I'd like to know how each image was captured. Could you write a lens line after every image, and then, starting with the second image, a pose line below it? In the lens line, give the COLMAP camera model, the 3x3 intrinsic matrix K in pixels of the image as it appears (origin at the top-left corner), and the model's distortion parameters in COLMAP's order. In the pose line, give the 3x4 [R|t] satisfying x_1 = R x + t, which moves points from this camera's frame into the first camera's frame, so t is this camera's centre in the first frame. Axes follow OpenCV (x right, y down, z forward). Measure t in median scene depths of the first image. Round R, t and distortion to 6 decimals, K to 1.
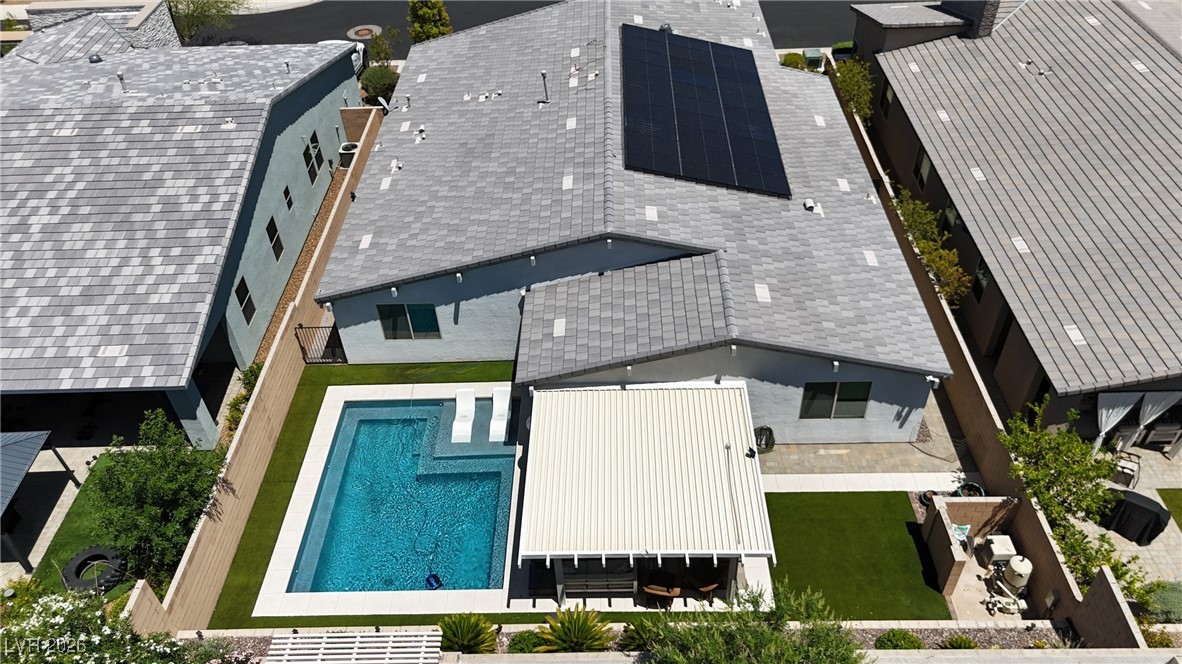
lens RADIAL K [[874.1, 0, 591.0], [0, 874.1, 332.0], [0, 0, 1]] dist [0.067351, -0.074747]
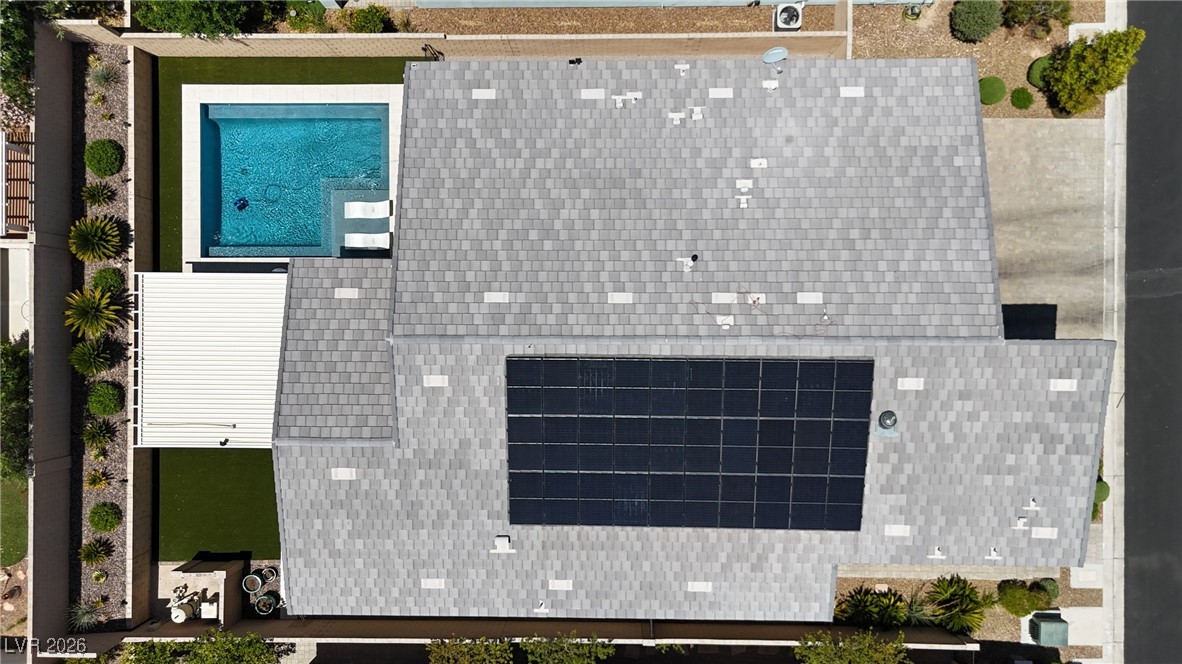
lens RADIAL K [[874.1, 0, 591.0], [0, 874.1, 332.0], [0, 0, 1]] dist [0.067351, -0.074747]
pose [[0.008042, 0.999112, 0.041360, -0.026197], [-0.647565, -0.026313, 0.761556, -0.928718], [0.761968, -0.032908, 0.646779, 0.429491]]
